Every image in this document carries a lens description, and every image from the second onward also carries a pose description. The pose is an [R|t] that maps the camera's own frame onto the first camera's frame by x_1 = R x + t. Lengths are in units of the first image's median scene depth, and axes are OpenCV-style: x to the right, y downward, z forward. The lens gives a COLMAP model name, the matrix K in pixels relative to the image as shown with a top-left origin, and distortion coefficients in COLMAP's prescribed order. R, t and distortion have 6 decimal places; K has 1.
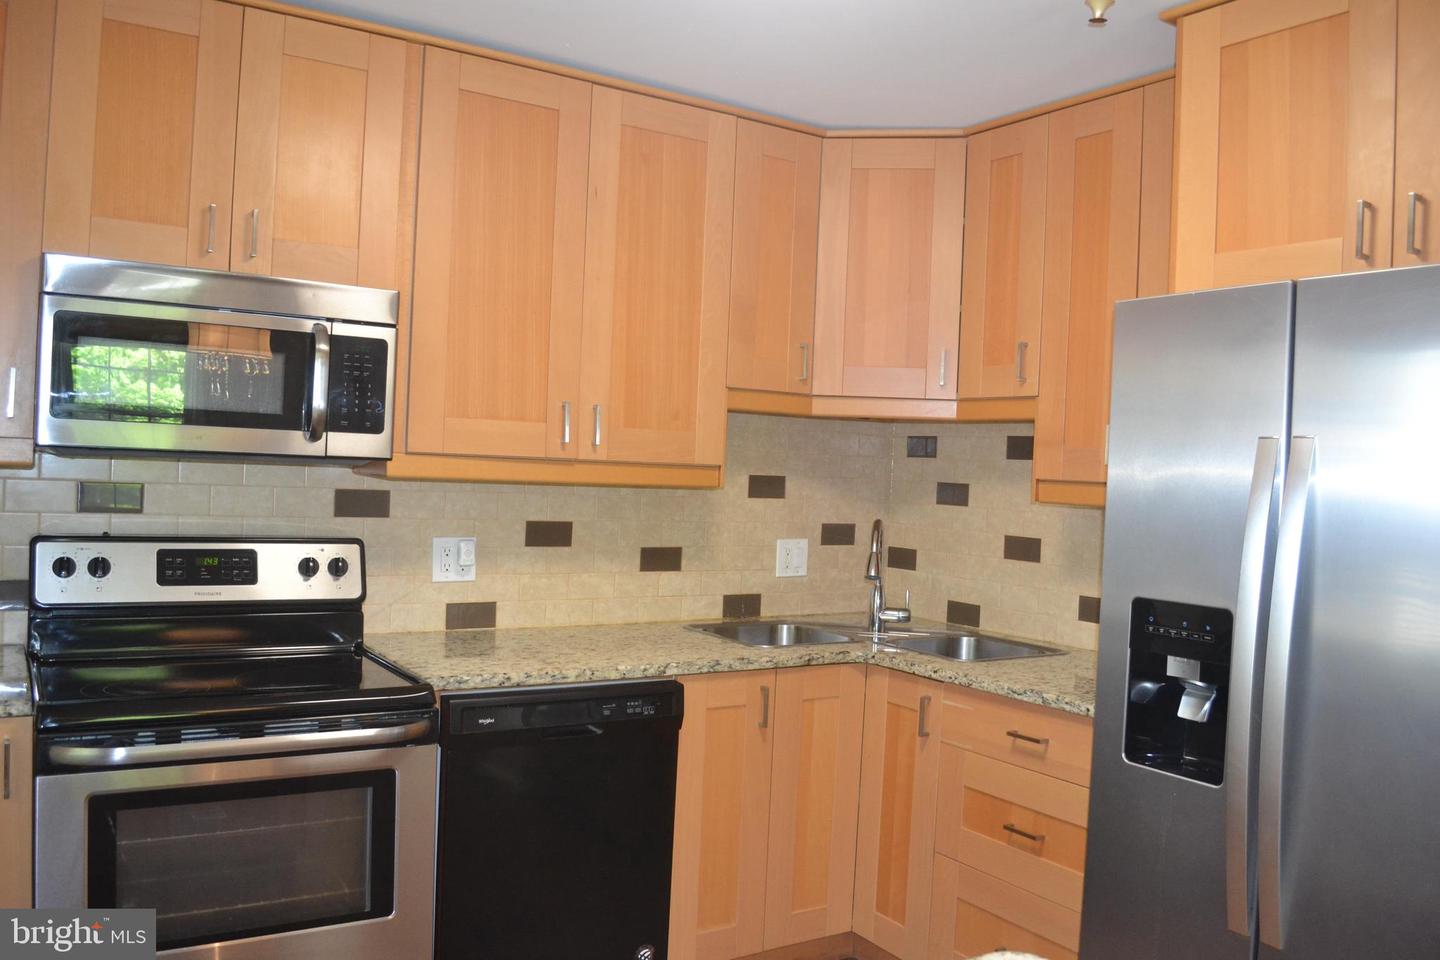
lens RADIAL K [[1171.5, 0, 730.2], [0, 1171.5, 483.4], [0, 0, 1]] dist [-0.069761, -0.004174]
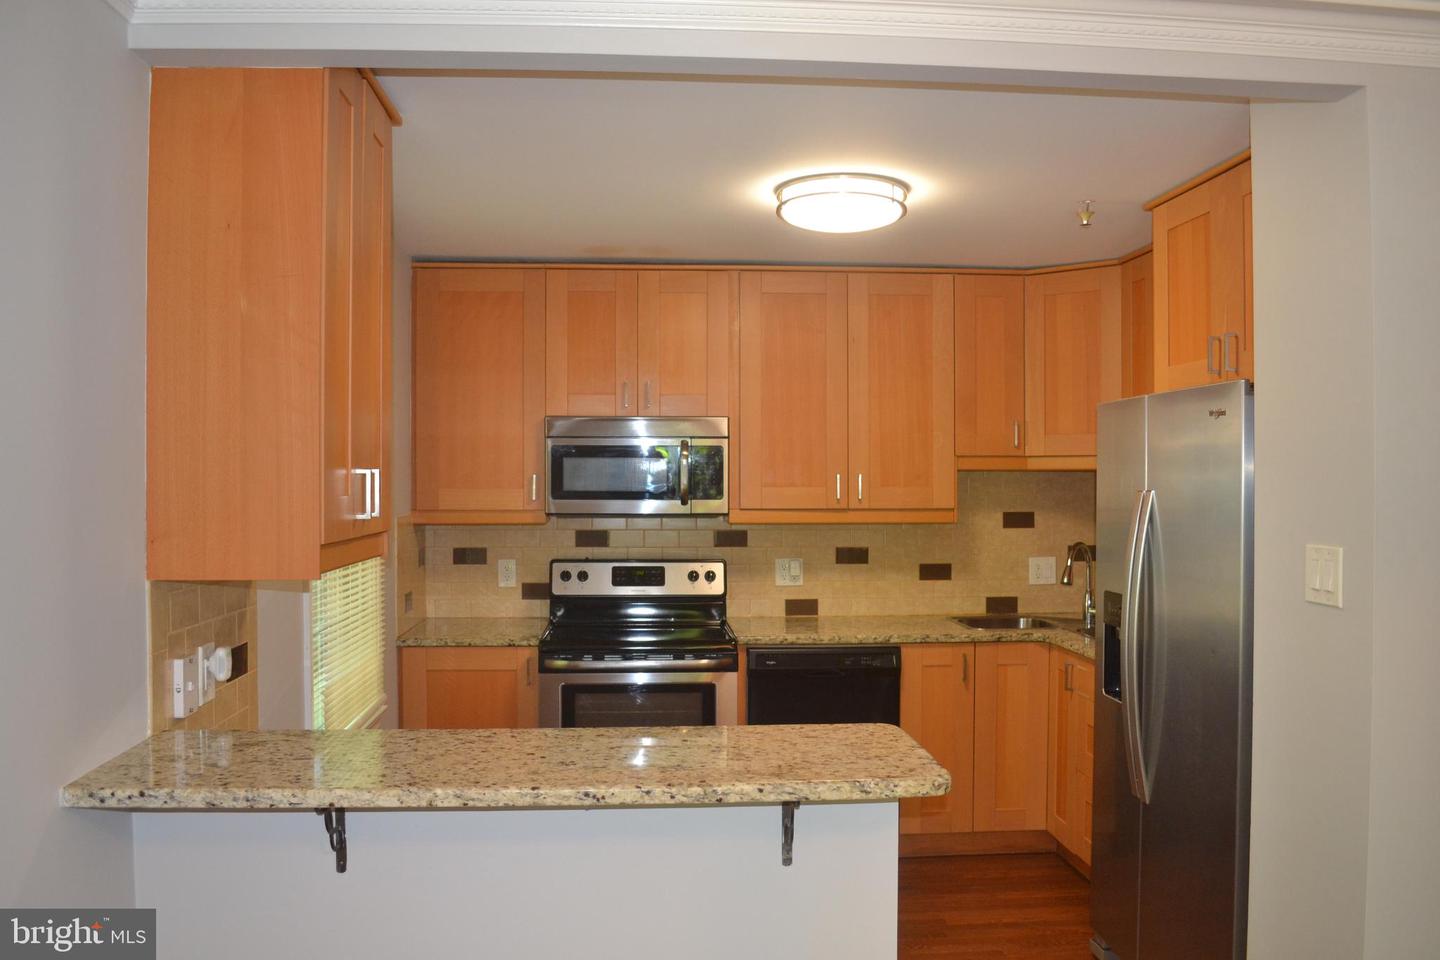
lens RADIAL K [[1171.5, 0, 714.6], [0, 1171.5, 479.0], [0, 0, 1]] dist [-0.069761, -0.004174]
pose [[0.874516, -0.041335, -0.483233, 0.476331], [0.029846, 0.999060, -0.031444, -0.015899], [0.484078, 0.013075, 0.874927, -0.481414]]
